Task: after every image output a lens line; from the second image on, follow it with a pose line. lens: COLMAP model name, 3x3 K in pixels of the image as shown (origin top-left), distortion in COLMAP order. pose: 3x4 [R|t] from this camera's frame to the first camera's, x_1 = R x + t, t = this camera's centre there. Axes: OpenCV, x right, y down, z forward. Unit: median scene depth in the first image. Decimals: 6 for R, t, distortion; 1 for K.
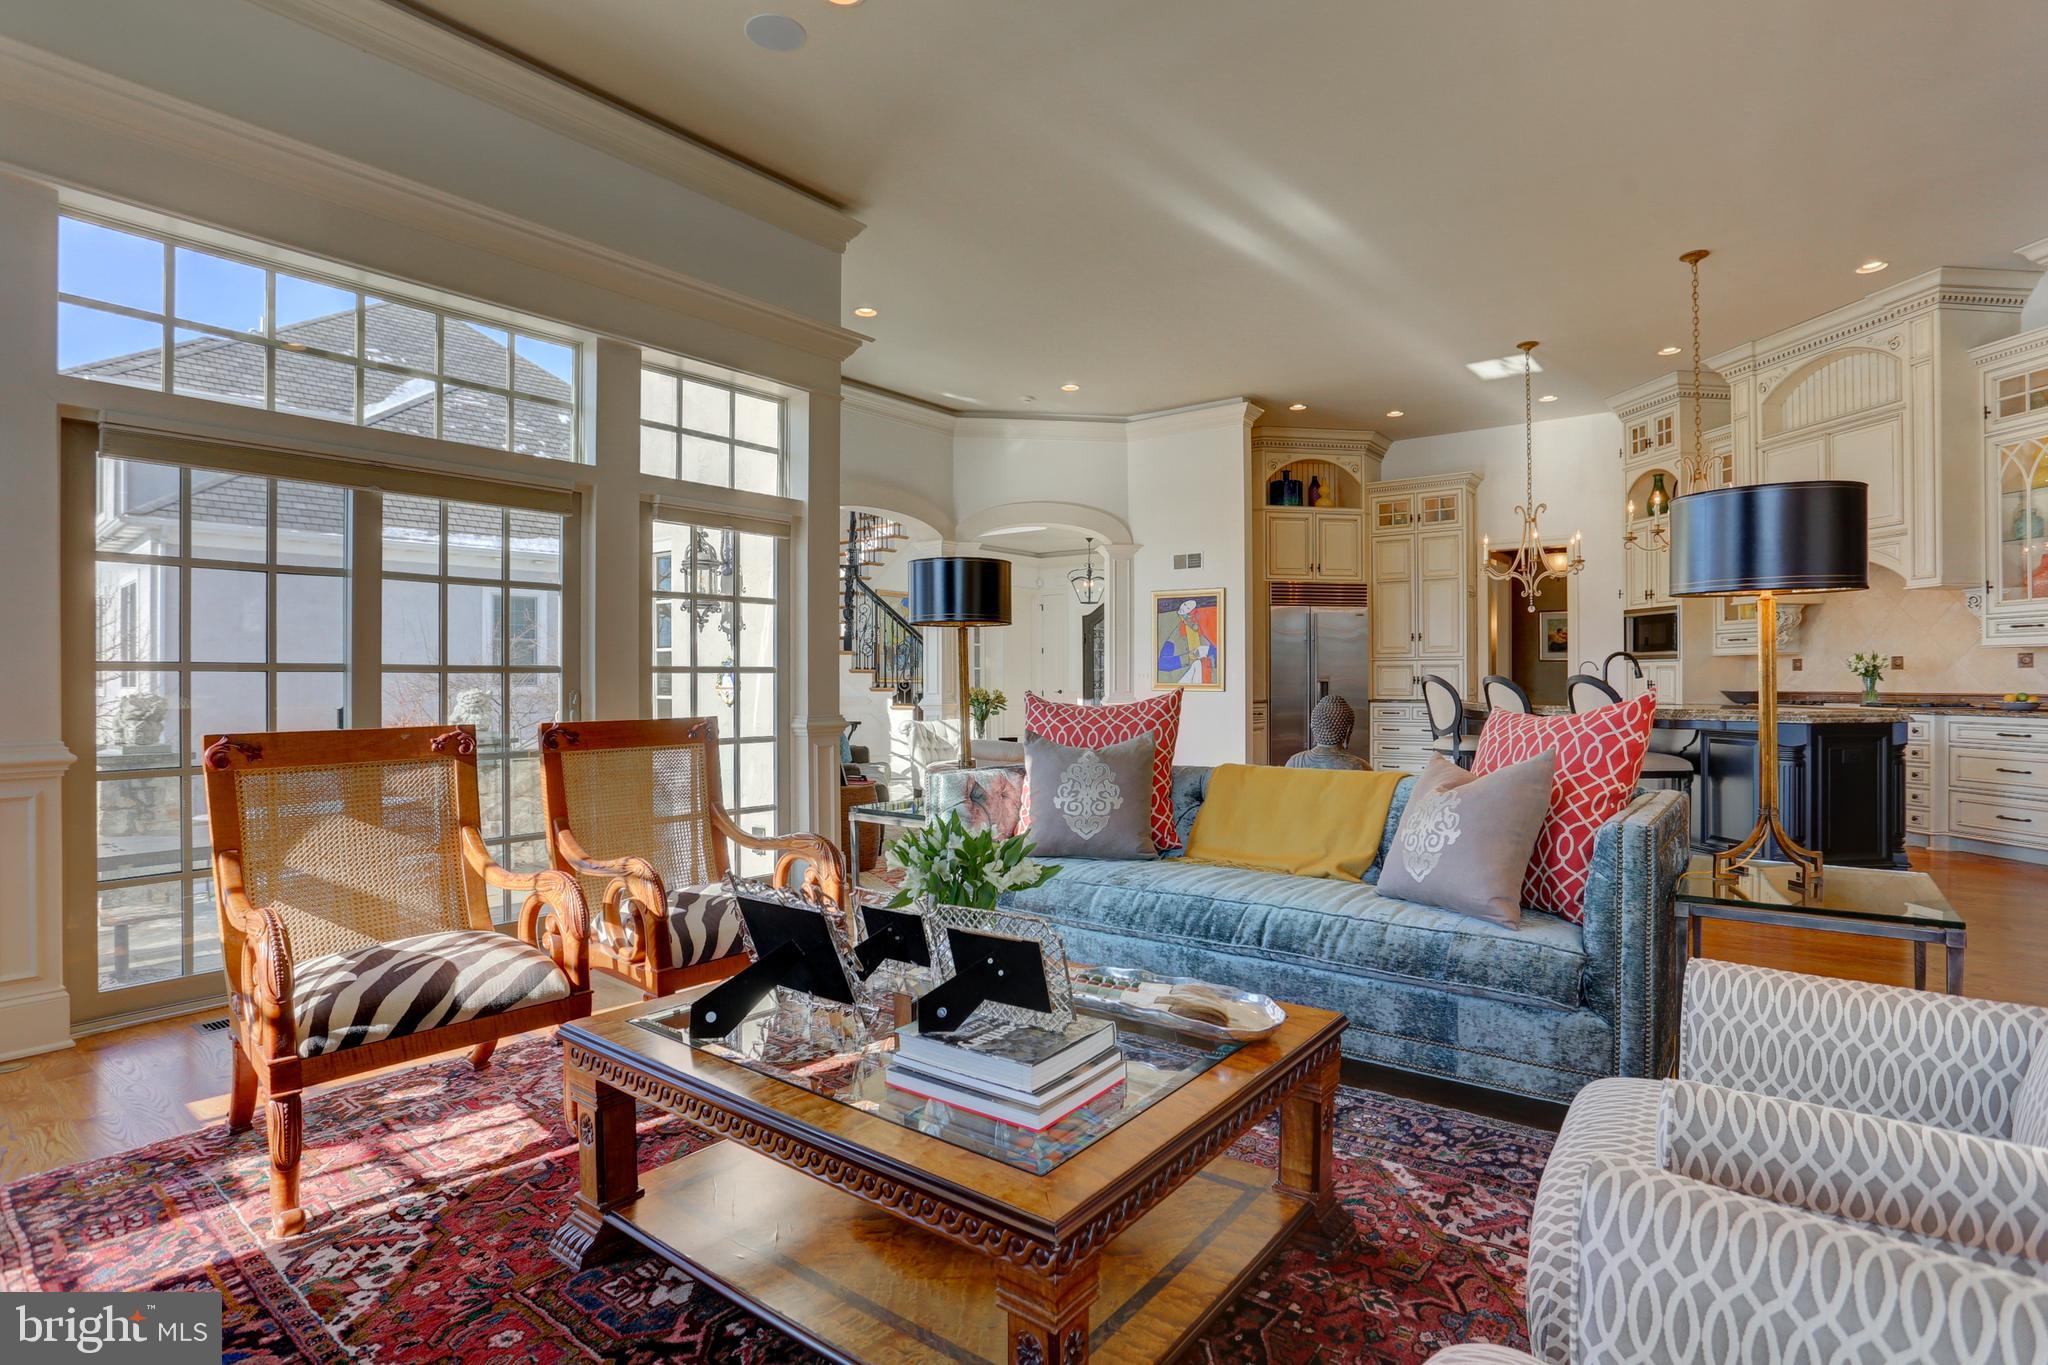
lens RADIAL K [[1004.5, 0, 1017.6], [0, 1004.5, 682.2], [0, 0, 1]] dist [-0.067957, 0.027464]
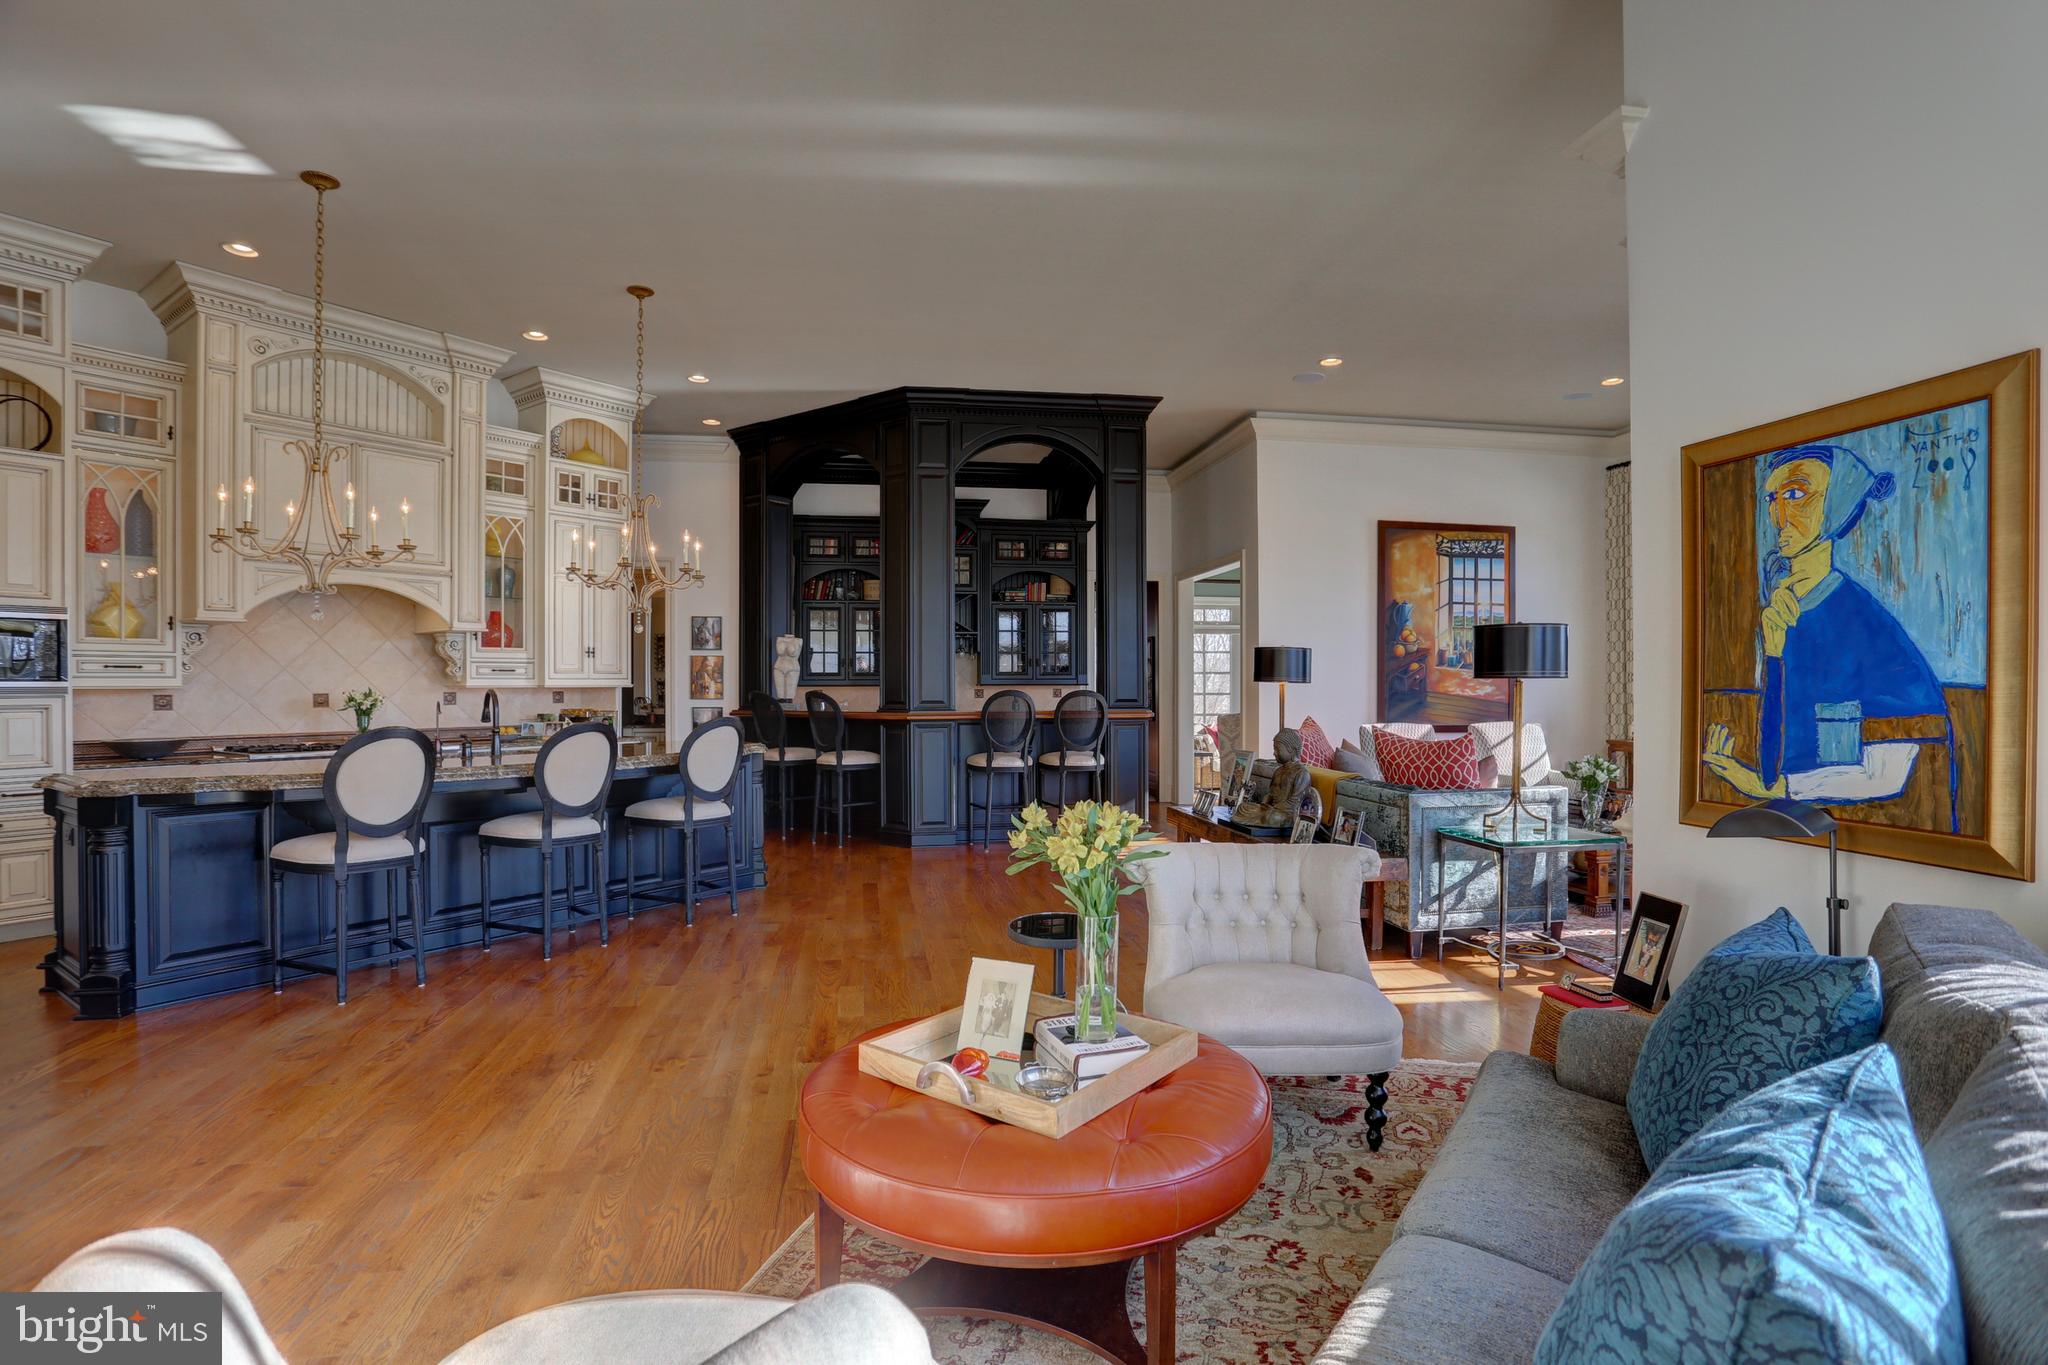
lens RADIAL K [[1004.5, 0, 1032.5], [0, 1004.5, 687.9], [0, 0, 1]] dist [-0.067957, 0.027464]
pose [[-0.742219, 0.004443, 0.670143, -0.200006], [0.008580, 0.999959, 0.002873, -0.025911], [-0.670102, 0.007882, -0.742227, 1.101906]]
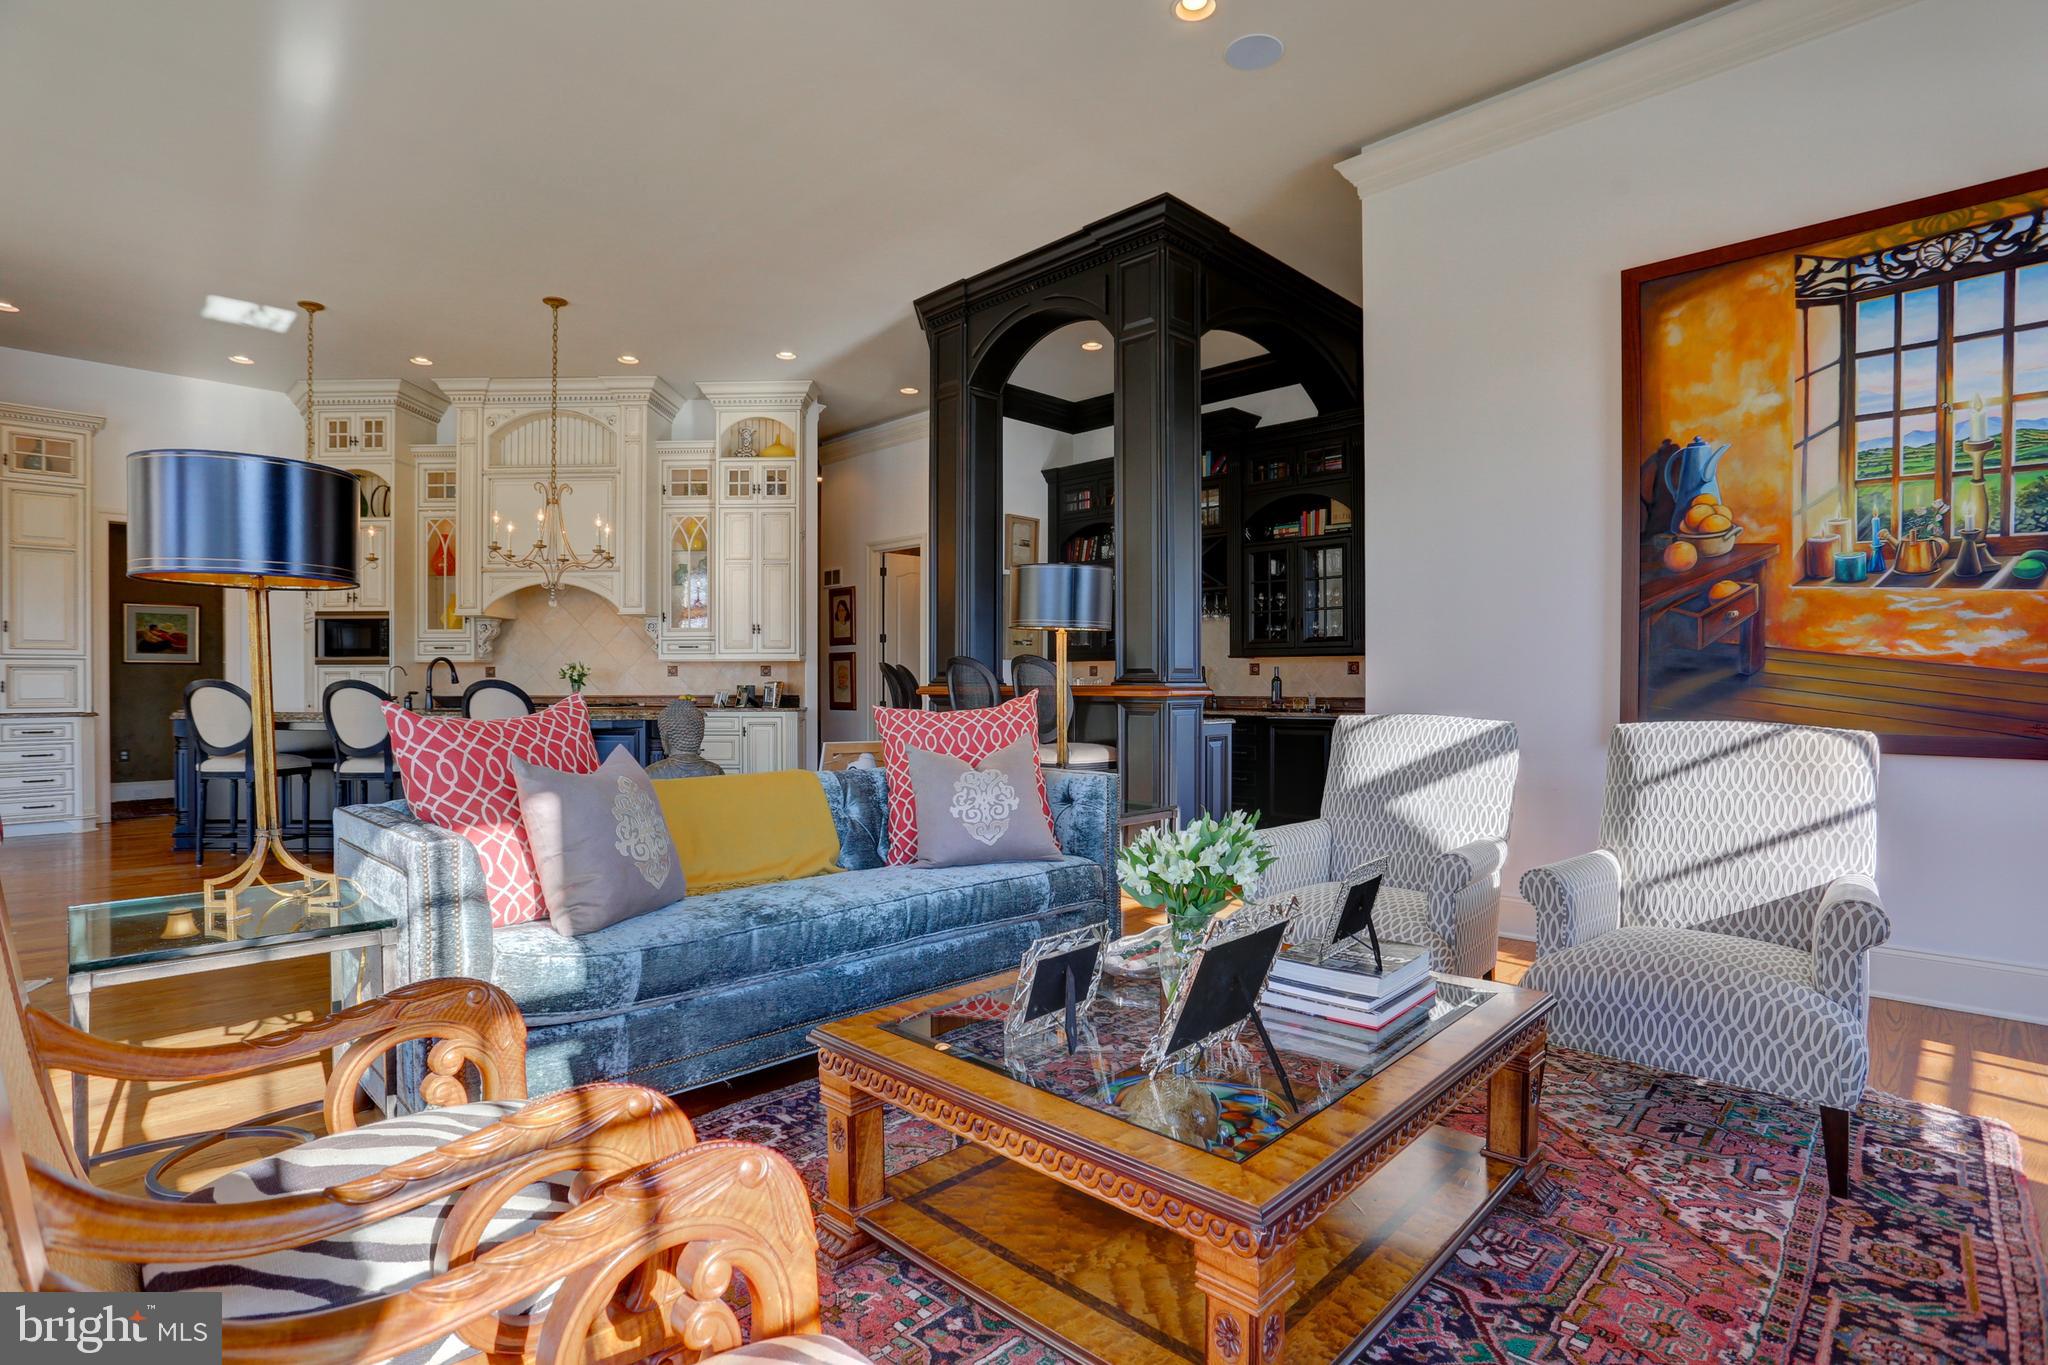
lens RADIAL K [[1004.5, 0, 1024.3], [0, 1004.5, 687.2], [0, 0, 1]] dist [-0.067957, 0.027464]
pose [[0.110178, -0.001354, 0.993911, -0.265046], [0.004838, 0.999988, 0.000826, 0.001467], [-0.993900, 0.004718, 0.110184, 0.259815]]
